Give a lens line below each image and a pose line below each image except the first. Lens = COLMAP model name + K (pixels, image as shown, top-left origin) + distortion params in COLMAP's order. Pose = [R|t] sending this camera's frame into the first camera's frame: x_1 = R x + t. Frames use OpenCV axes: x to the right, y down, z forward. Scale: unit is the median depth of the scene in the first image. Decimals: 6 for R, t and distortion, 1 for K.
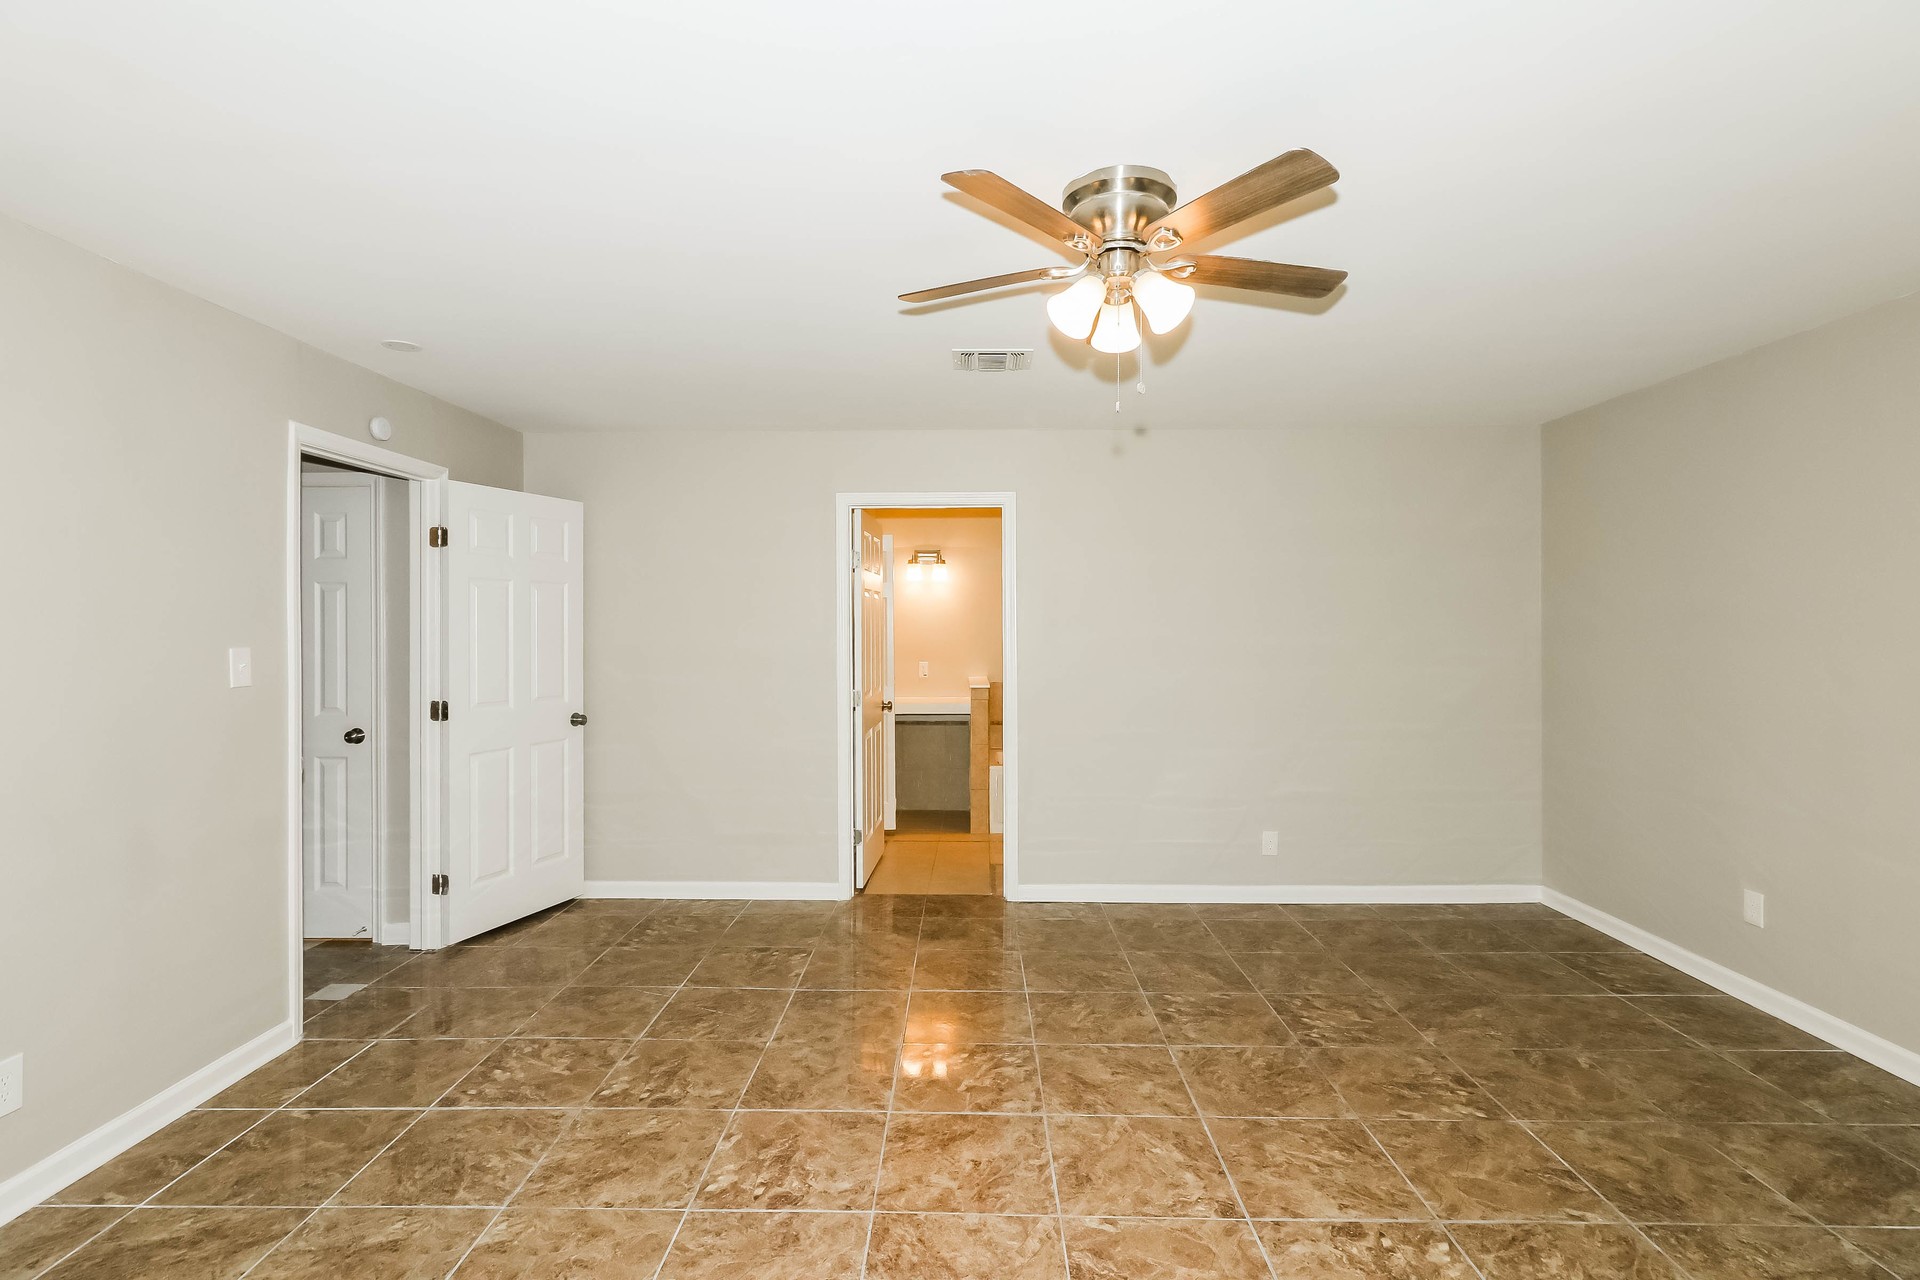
lens RADIAL K [[919.3, 0, 946.5], [0, 919.3, 632.0], [0, 0, 1]] dist [0.012307, -0.000689]
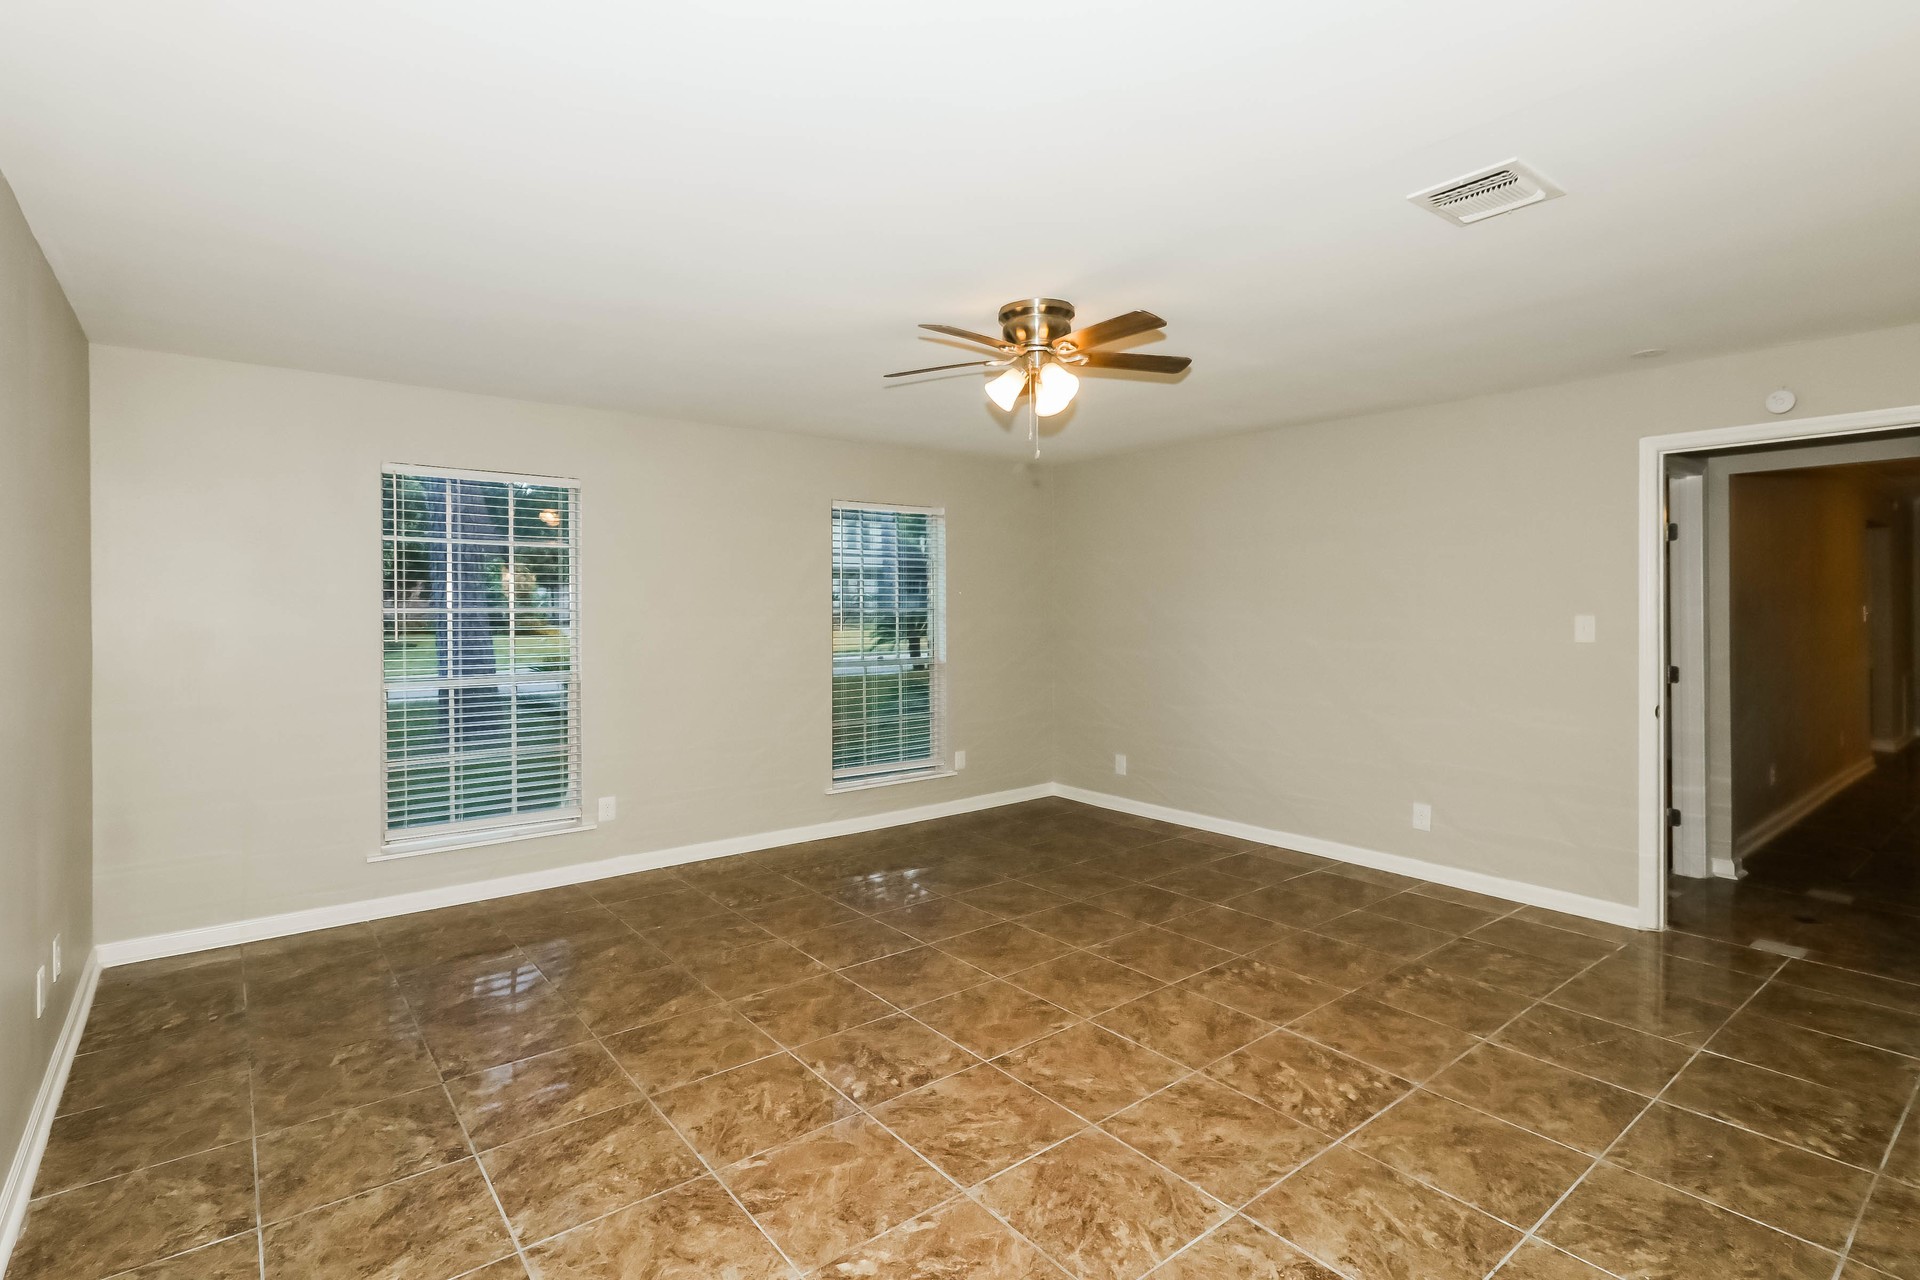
lens RADIAL K [[919.3, 0, 954.5], [0, 919.3, 626.0], [0, 0, 1]] dist [0.012307, -0.000689]
pose [[-0.766521, 0.018354, -0.641957, 1.050884], [-0.001126, 0.999552, 0.029923, -0.010231], [0.642219, 0.023660, -0.766156, 1.737469]]
